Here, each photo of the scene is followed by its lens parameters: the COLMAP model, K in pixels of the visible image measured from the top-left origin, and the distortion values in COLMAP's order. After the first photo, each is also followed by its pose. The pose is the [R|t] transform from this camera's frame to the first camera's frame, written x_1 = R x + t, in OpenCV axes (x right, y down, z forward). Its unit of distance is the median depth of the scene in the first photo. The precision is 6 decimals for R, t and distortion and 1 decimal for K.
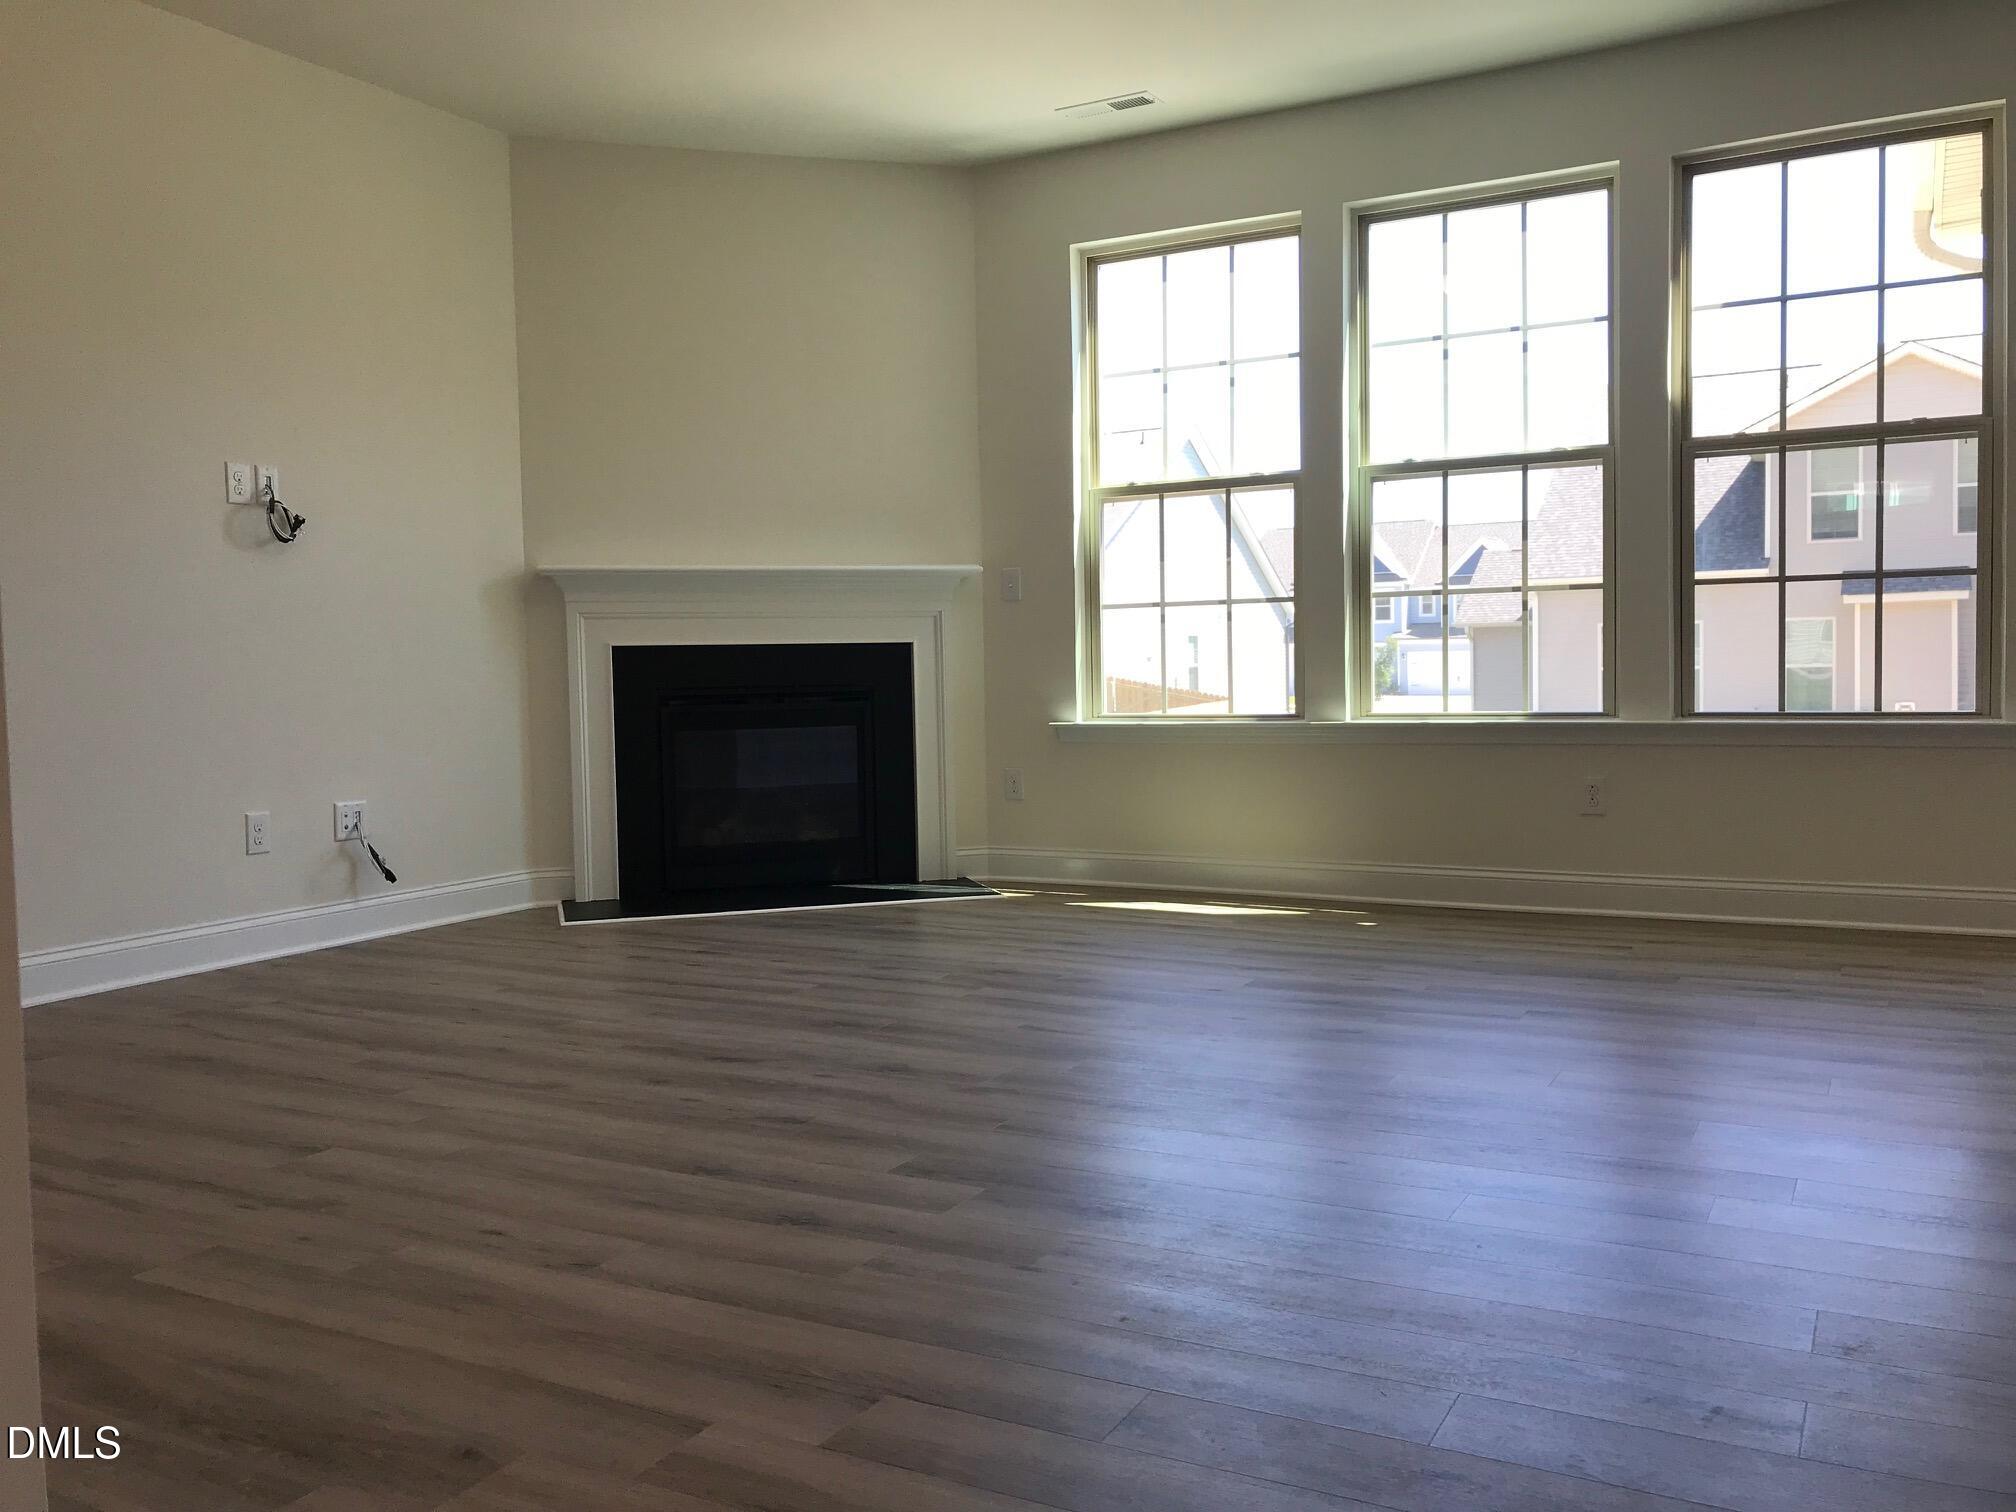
lens RADIAL K [[1655.8, 0, 993.5], [0, 1655.8, 753.1], [0, 0, 1]] dist [0.001718, 0.010167]
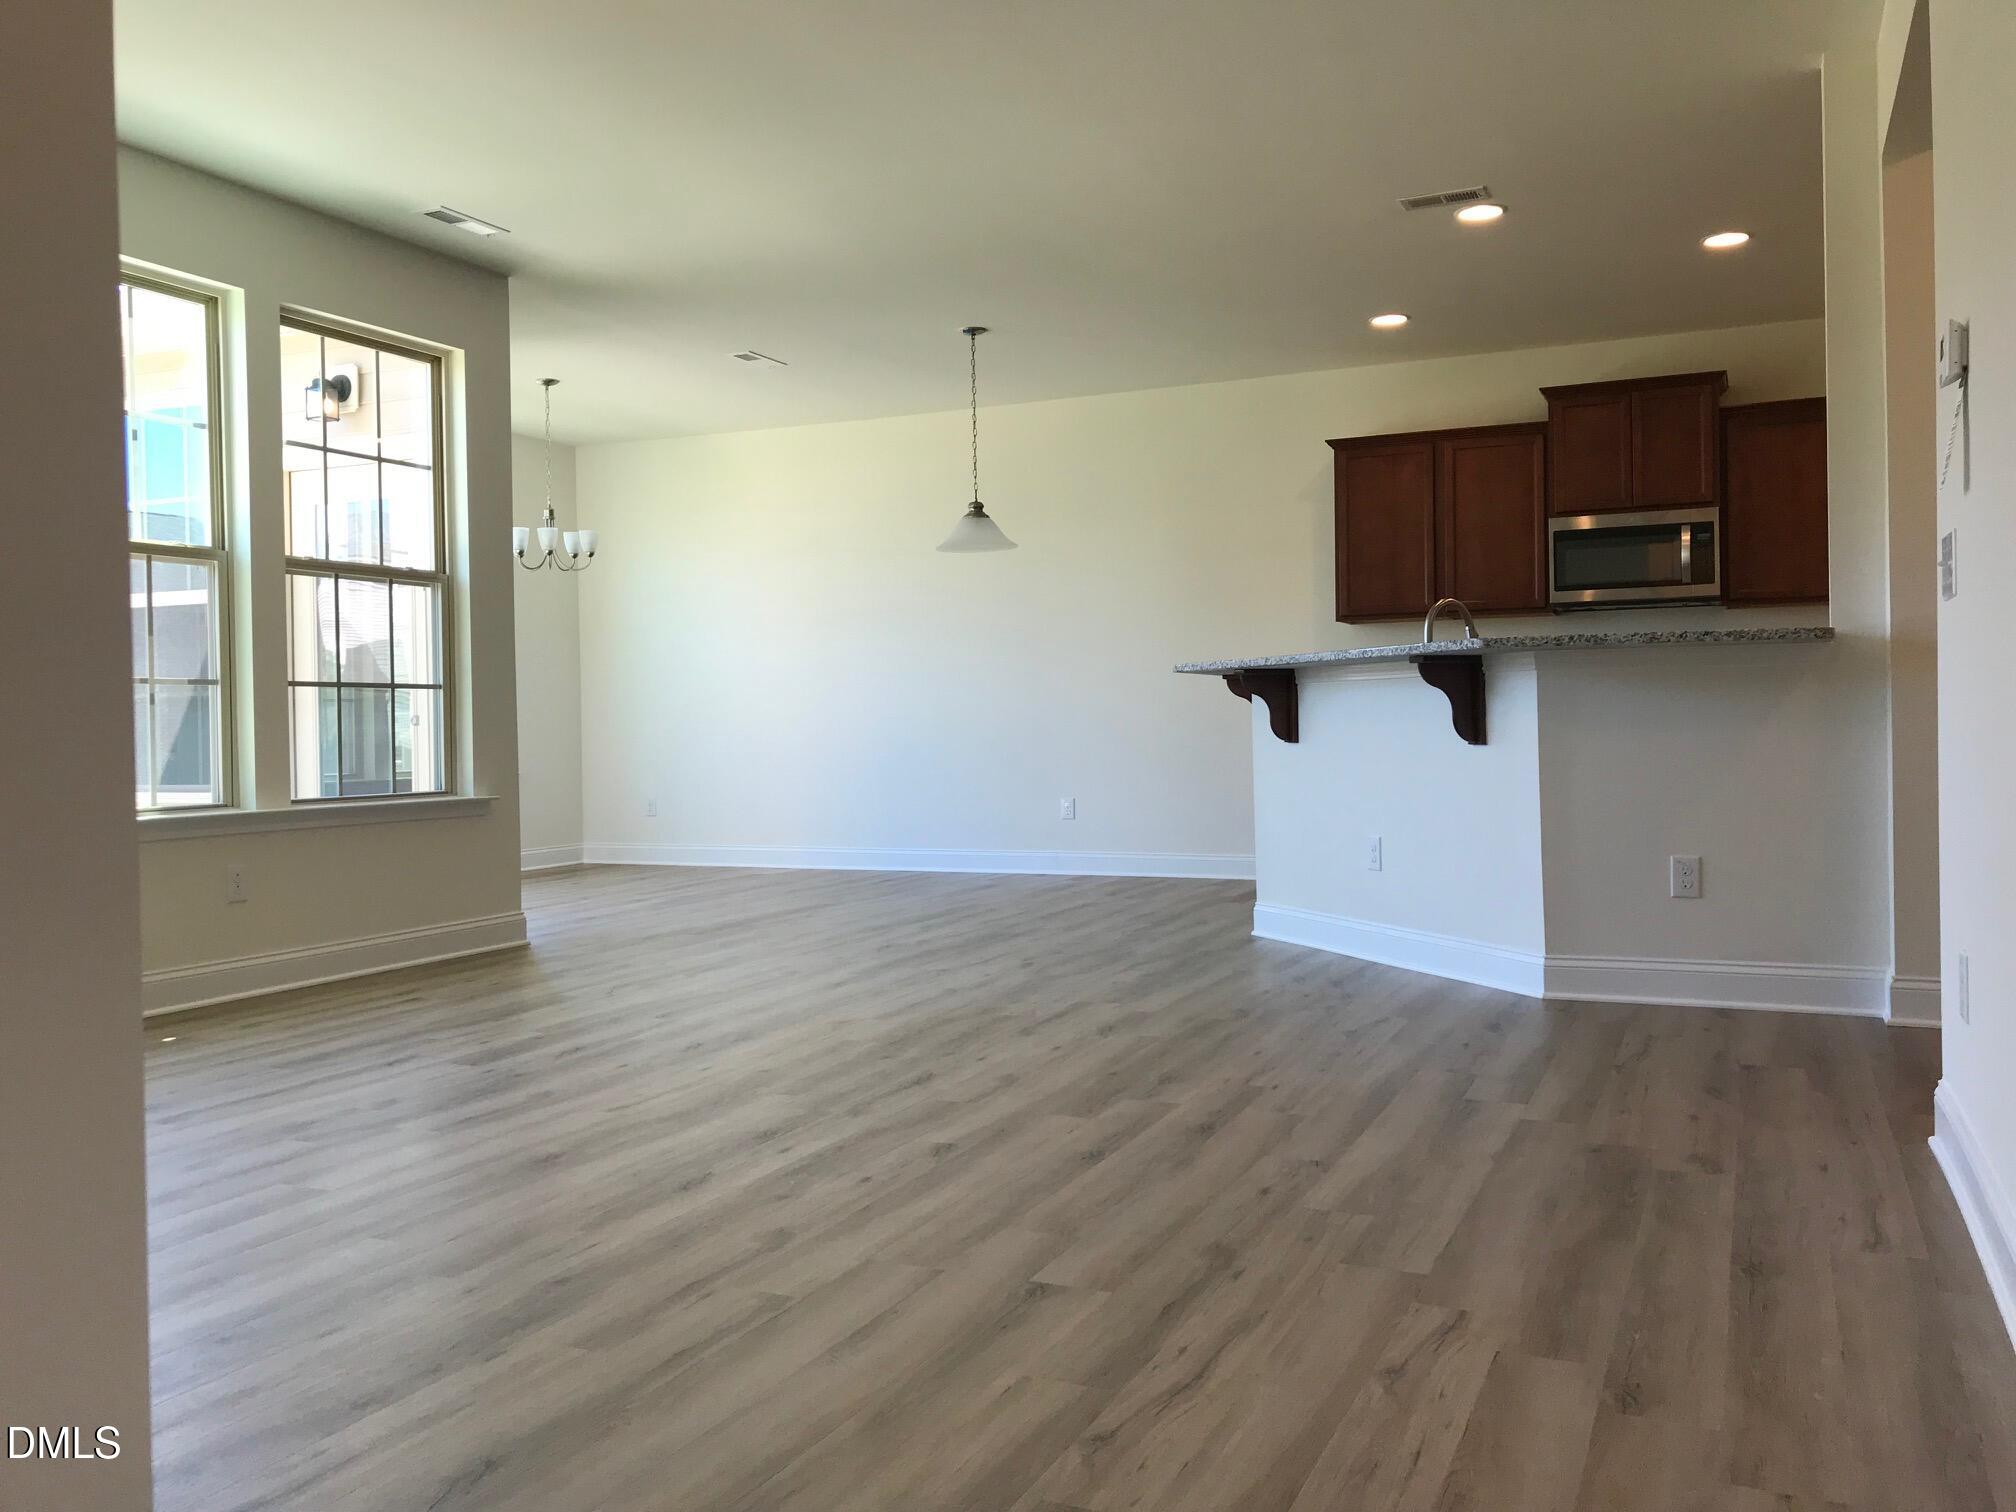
lens RADIAL K [[1655.8, 0, 992.6], [0, 1655.8, 751.9], [0, 0, 1]] dist [0.001718, 0.010167]
pose [[-0.071184, 0.004808, 0.997452, -0.776518], [0.073247, 0.997314, 0.000420, -0.024373], [-0.994770, 0.073090, -0.071345, 0.652755]]
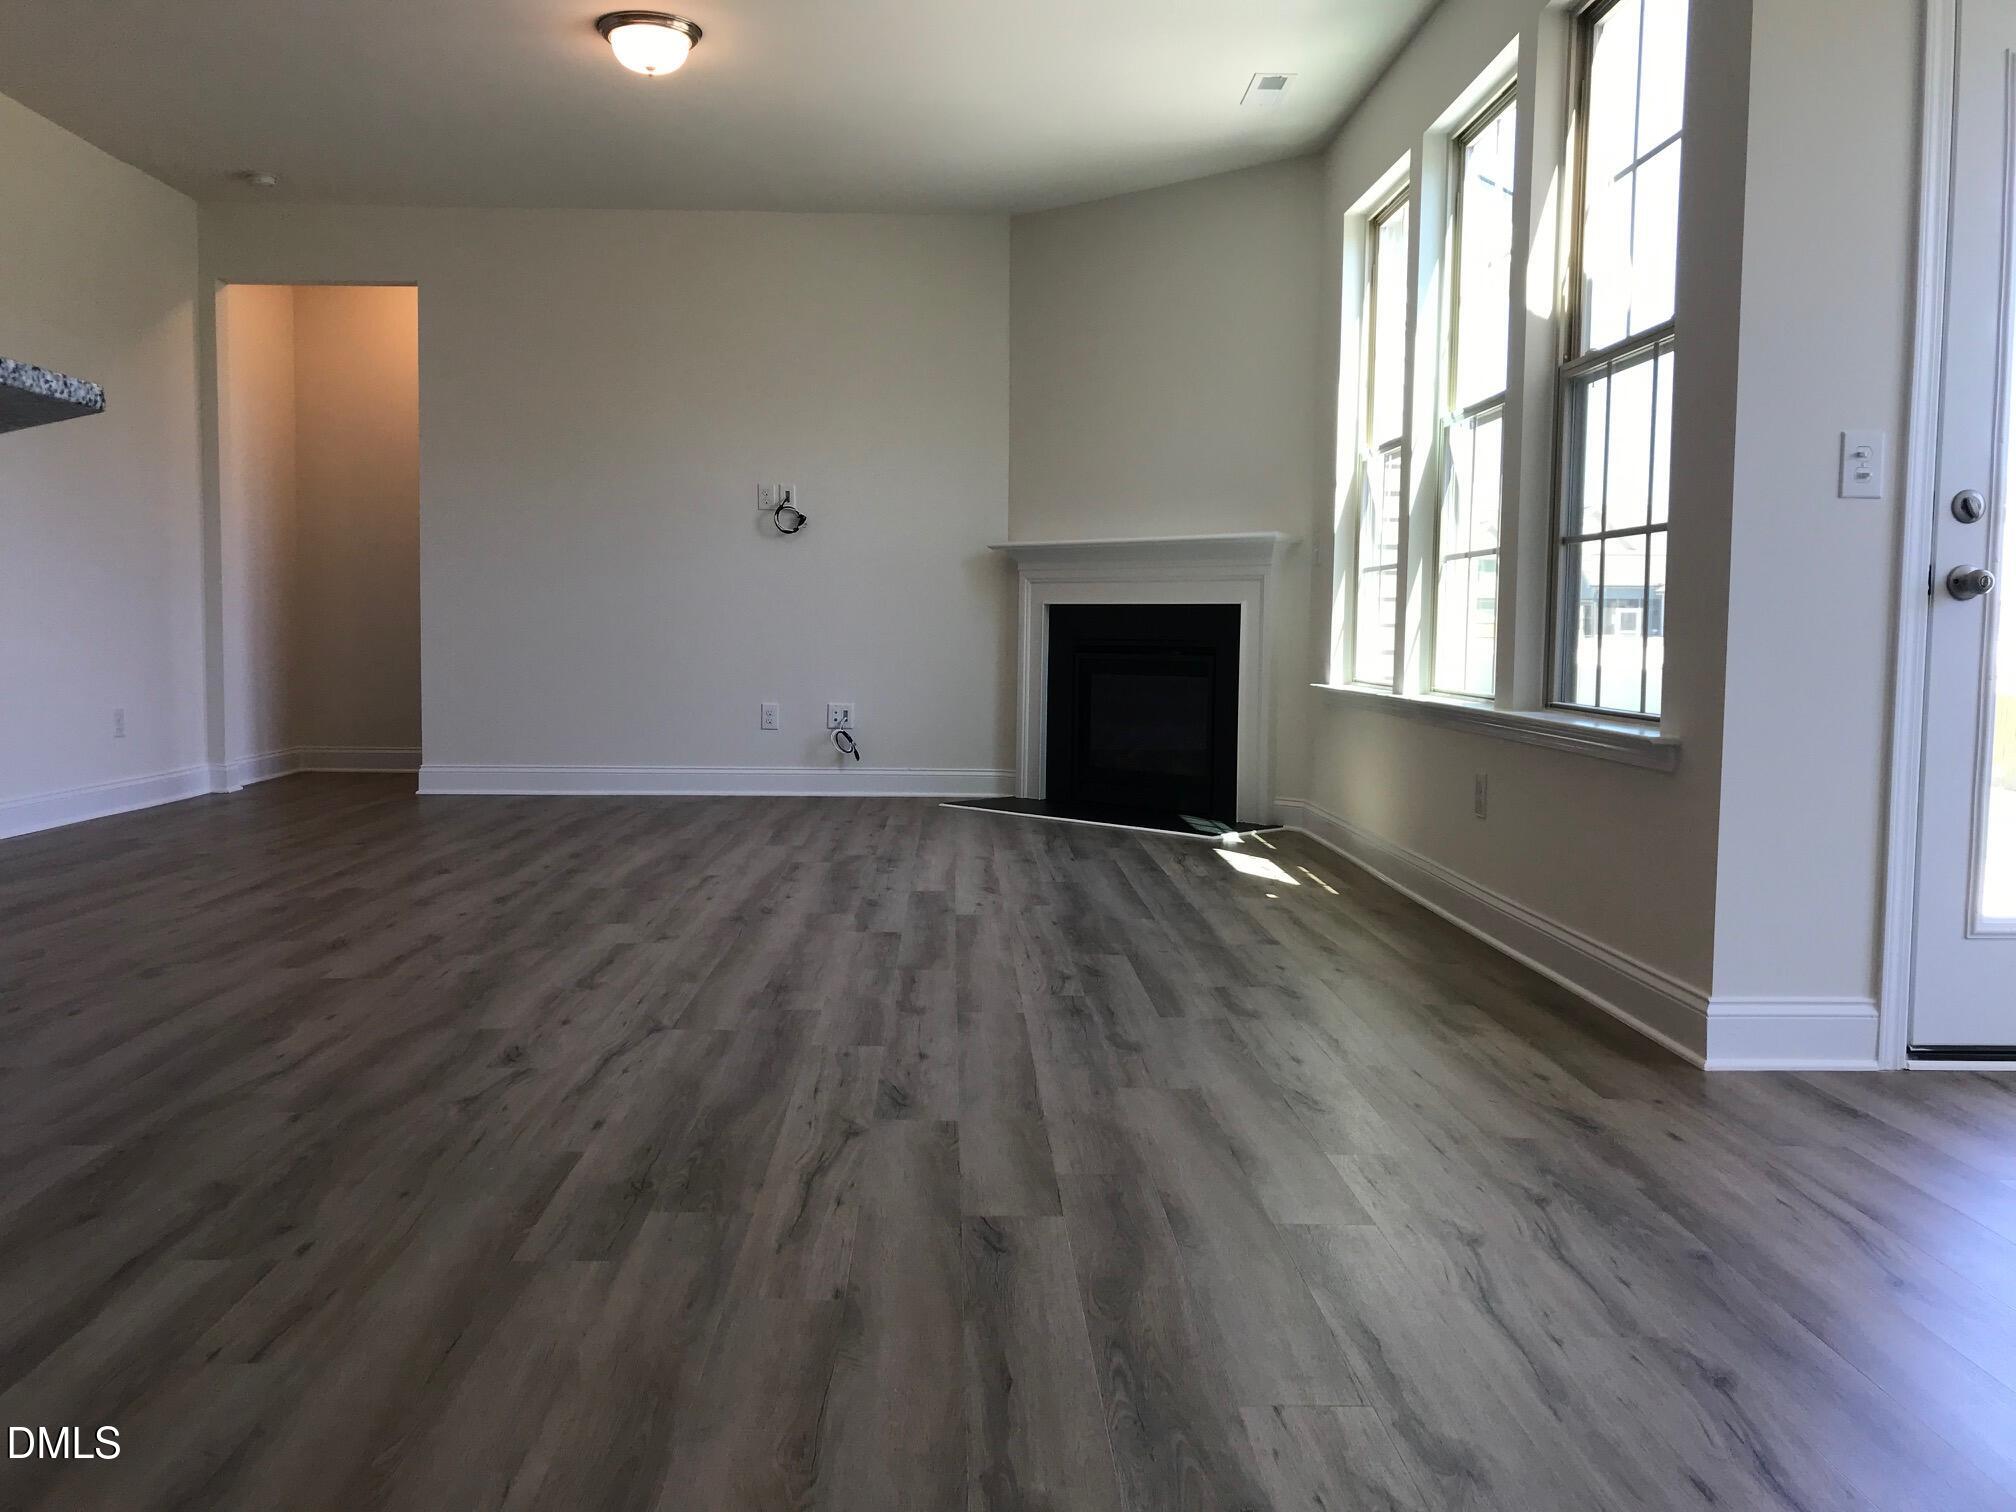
lens RADIAL K [[1655.8, 0, 1010.8], [0, 1655.8, 758.3], [0, 0, 1]] dist [0.001718, 0.010167]
pose [[0.511851, 0.094817, -0.853826, 1.055851], [-0.072014, 0.995128, 0.067338, -0.035866], [0.856050, 0.027020, 0.516186, 0.386364]]
